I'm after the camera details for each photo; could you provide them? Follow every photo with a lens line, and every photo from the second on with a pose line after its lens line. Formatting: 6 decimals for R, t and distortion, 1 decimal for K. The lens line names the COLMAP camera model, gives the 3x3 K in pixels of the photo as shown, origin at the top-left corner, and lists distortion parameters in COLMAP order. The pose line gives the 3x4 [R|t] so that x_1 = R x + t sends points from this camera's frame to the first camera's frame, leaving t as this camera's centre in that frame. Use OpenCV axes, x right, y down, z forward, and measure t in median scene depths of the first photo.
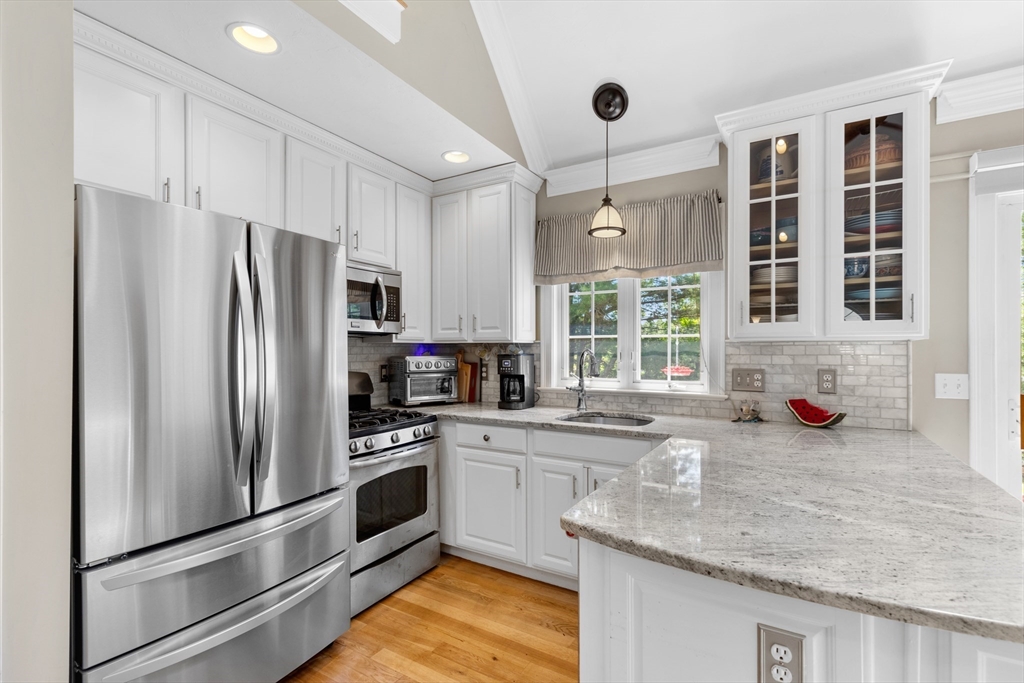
lens RADIAL K [[463.7, 0, 515.0], [0, 463.7, 348.0], [0, 0, 1]] dist [0.008460, -0.001348]
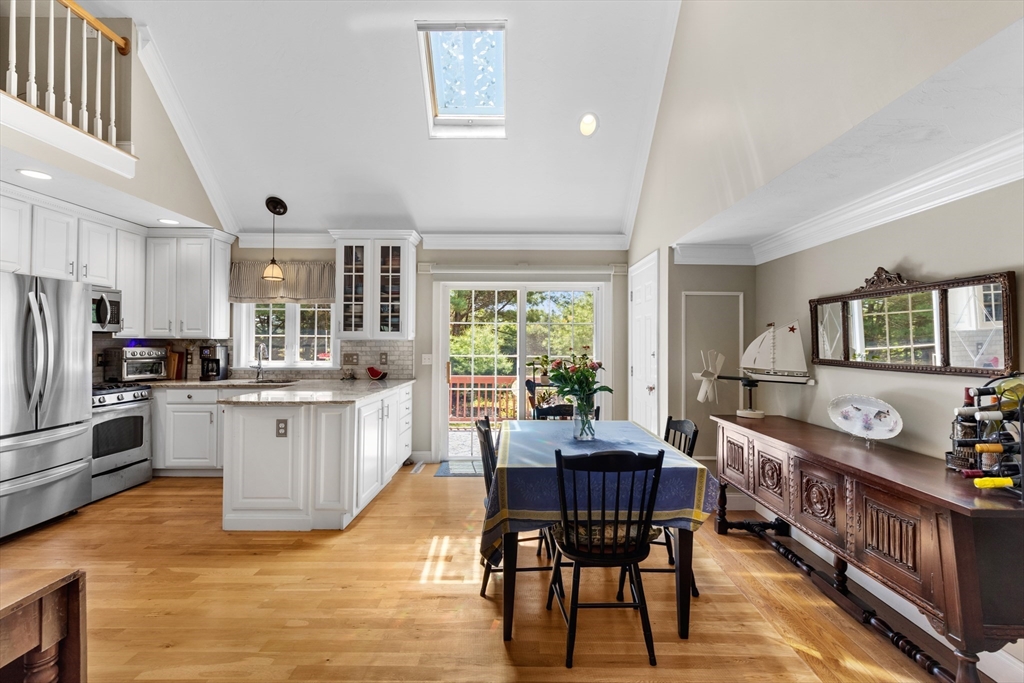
lens RADIAL K [[463.7, 0, 515.5], [0, 463.7, 336.9], [0, 0, 1]] dist [0.008460, -0.001348]
pose [[0.860284, 0.010758, 0.509702, 0.095361], [-0.004848, 0.999905, -0.012922, -0.003649], [-0.509792, 0.008646, 0.860254, -1.080795]]
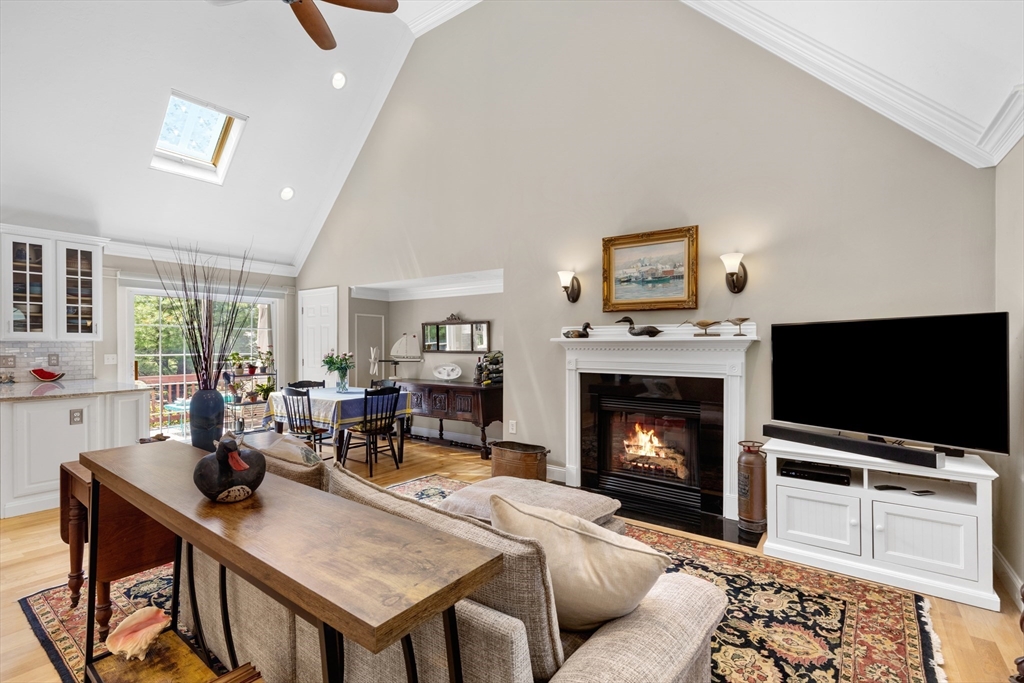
lens RADIAL K [[463.7, 0, 515.3], [0, 463.7, 345.9], [0, 0, 1]] dist [0.008460, -0.001348]
pose [[0.088993, -0.005028, 0.996020, -1.172690], [-0.000585, 0.999987, 0.005101, -0.003633], [-0.996032, -0.001037, 0.088989, -1.193133]]
